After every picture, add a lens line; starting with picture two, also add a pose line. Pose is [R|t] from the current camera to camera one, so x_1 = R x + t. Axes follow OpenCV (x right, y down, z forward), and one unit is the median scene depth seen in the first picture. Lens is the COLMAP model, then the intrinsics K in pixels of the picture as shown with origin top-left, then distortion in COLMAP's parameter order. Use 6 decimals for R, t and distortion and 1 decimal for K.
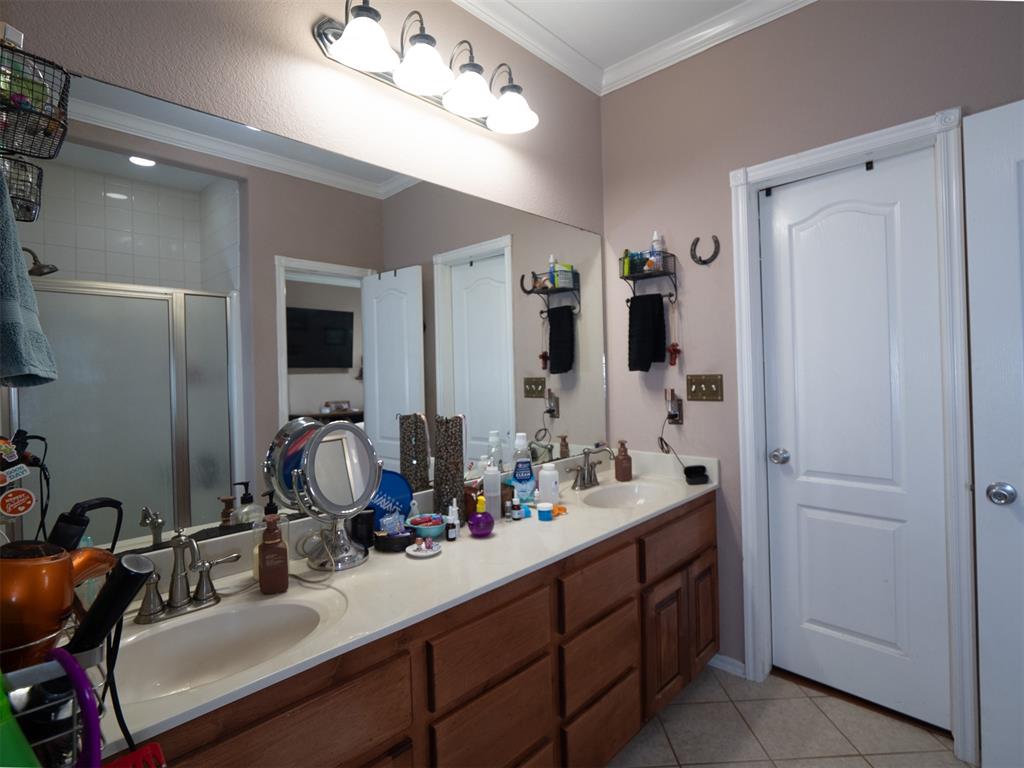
lens RADIAL K [[510.9, 0, 524.2], [0, 510.9, 372.7], [0, 0, 1]] dist [-0.008942, -0.002991]
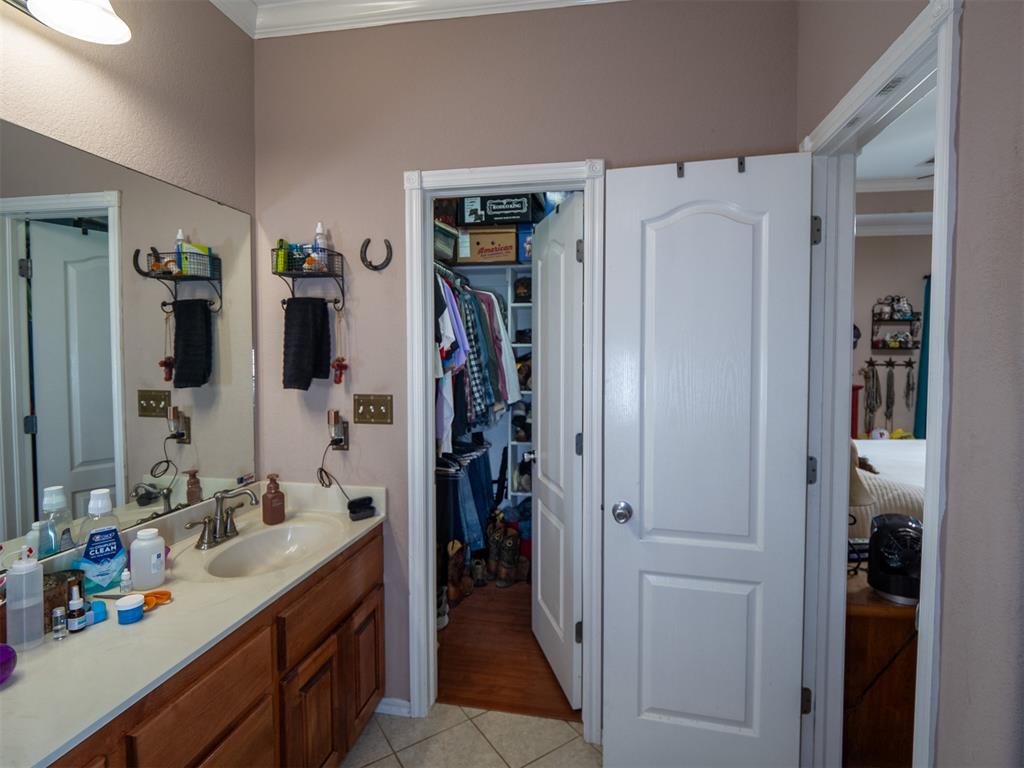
lens RADIAL K [[510.9, 0, 524.2], [0, 510.9, 372.7], [0, 0, 1]] dist [-0.008942, -0.002991]
pose [[0.835548, 0.009576, 0.549334, 0.080785], [-0.025855, 0.999426, 0.021905, -0.058376], [-0.548809, -0.032506, 0.835315, 0.108732]]
